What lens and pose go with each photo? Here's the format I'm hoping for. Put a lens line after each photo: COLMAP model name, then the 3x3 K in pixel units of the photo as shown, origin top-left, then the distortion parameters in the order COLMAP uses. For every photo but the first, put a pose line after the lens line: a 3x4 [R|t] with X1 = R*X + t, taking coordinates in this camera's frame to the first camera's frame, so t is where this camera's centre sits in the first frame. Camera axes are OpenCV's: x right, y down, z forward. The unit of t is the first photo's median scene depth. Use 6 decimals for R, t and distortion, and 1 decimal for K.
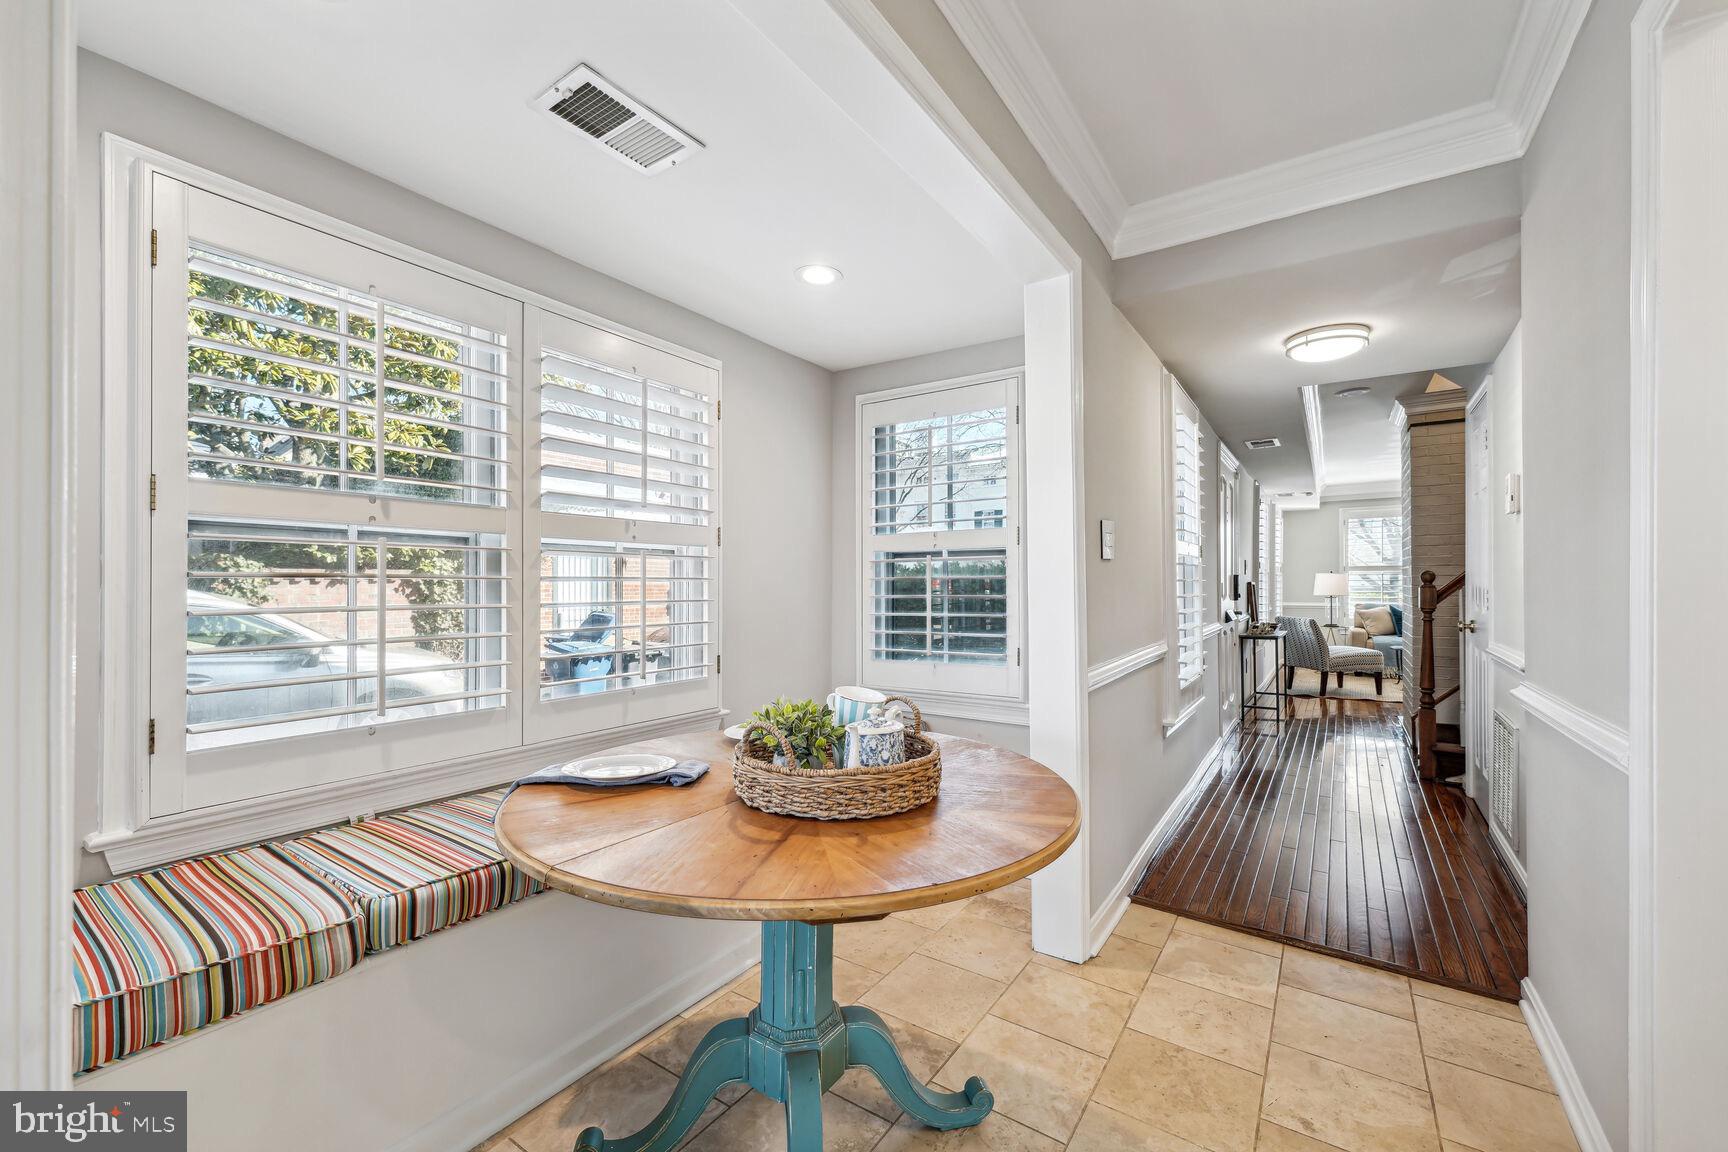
lens RADIAL K [[689.8, 0, 862.7], [0, 689.8, 581.2], [0, 0, 1]] dist [-0.001284, 0.000048]
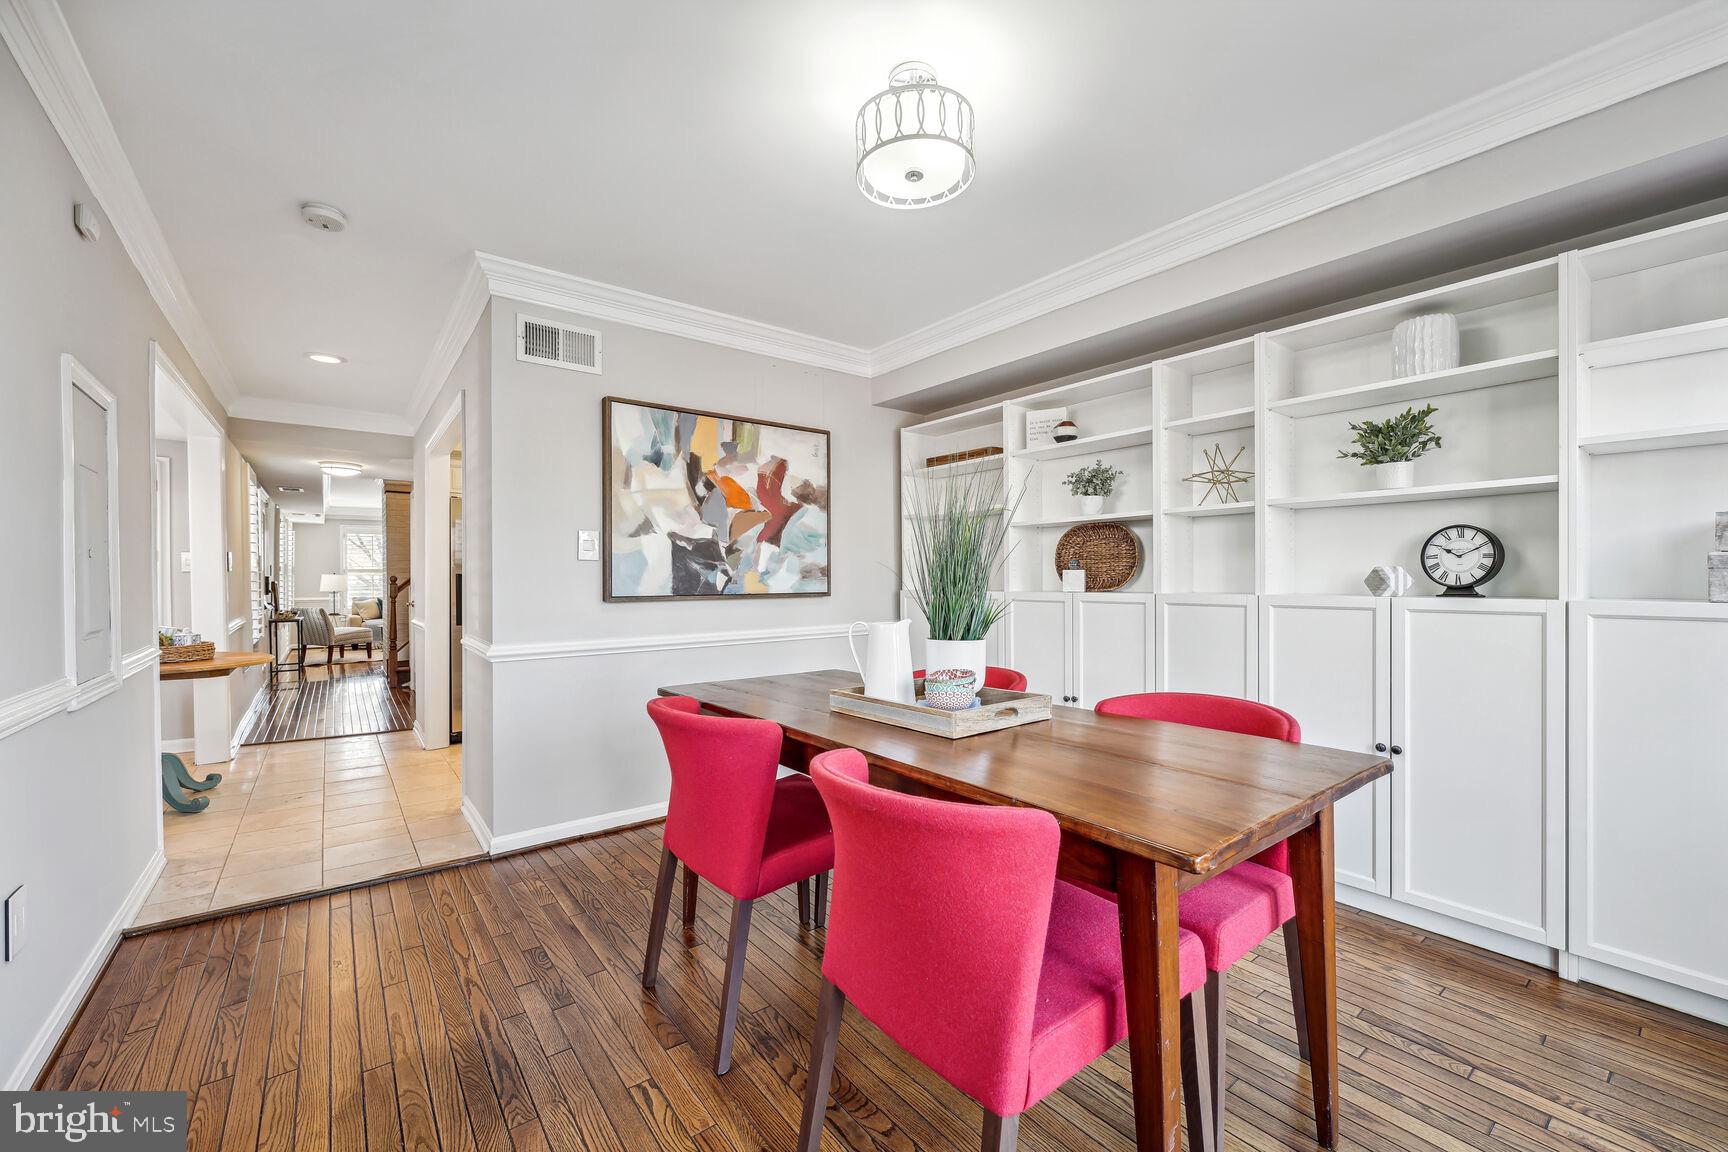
lens RADIAL K [[689.8, 0, 862.7], [0, 689.8, 581.2], [0, 0, 1]] dist [-0.001284, 0.000048]
pose [[0.306428, -0.002181, 0.951891, -0.343066], [-0.000862, 0.999996, 0.002568, -0.003892], [-0.951893, -0.001607, 0.306425, -0.473850]]
